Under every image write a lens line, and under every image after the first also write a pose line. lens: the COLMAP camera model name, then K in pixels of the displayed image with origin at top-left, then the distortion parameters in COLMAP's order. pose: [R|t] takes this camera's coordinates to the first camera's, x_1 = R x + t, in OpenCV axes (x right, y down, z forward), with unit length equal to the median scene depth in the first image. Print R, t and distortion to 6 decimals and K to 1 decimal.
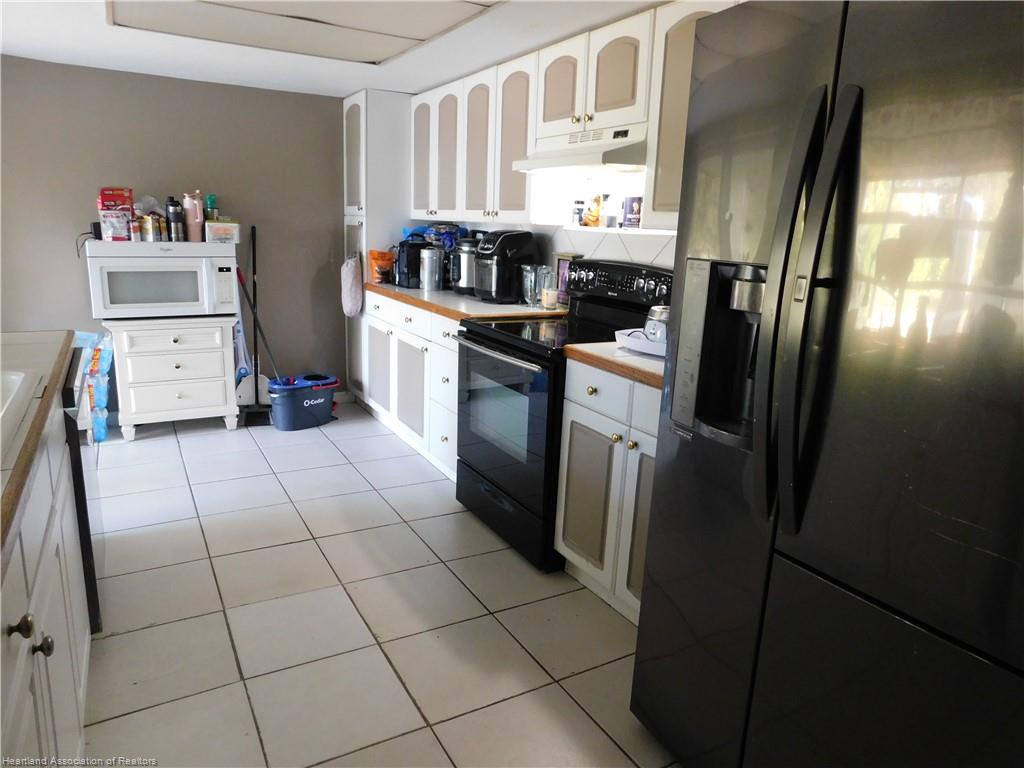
lens RADIAL K [[671.3, 0, 512.3], [0, 671.3, 381.0], [0, 0, 1]] dist [-0.077068, 0.049883]
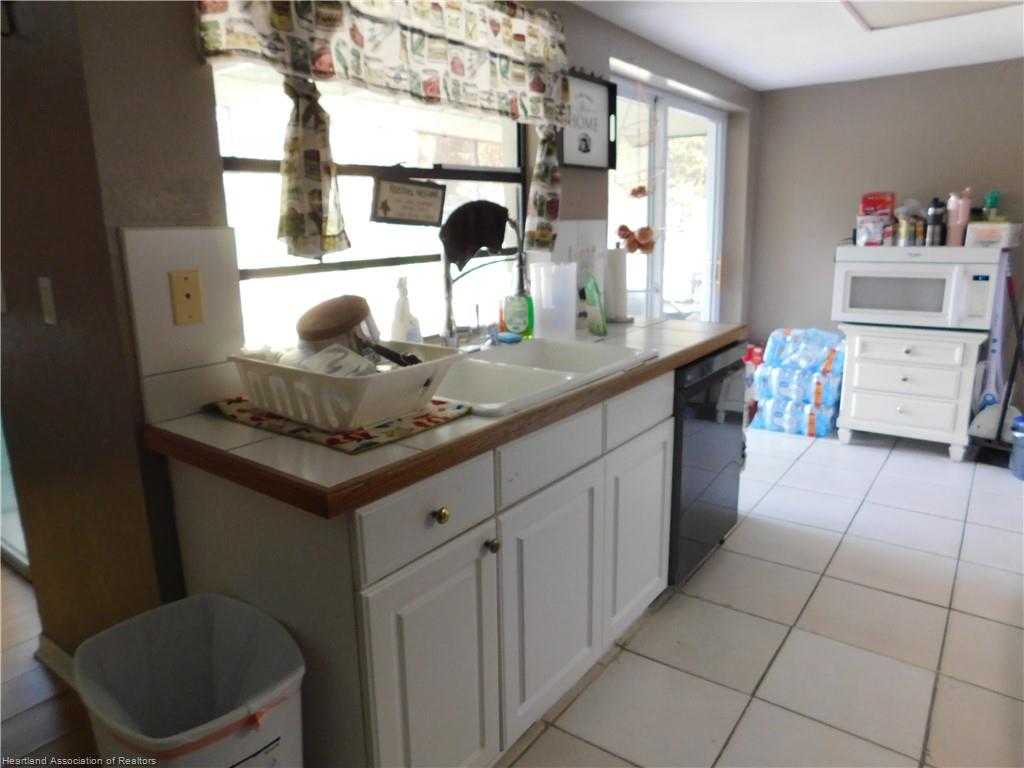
lens RADIAL K [[671.3, 0, 512.3], [0, 671.3, 381.0], [0, 0, 1]] dist [-0.077068, 0.049883]
pose [[0.385235, 0.157397, -0.909297, 0.129693], [-0.169556, 0.980645, 0.097913, -0.016542], [0.907108, 0.116457, 0.404466, 0.117914]]
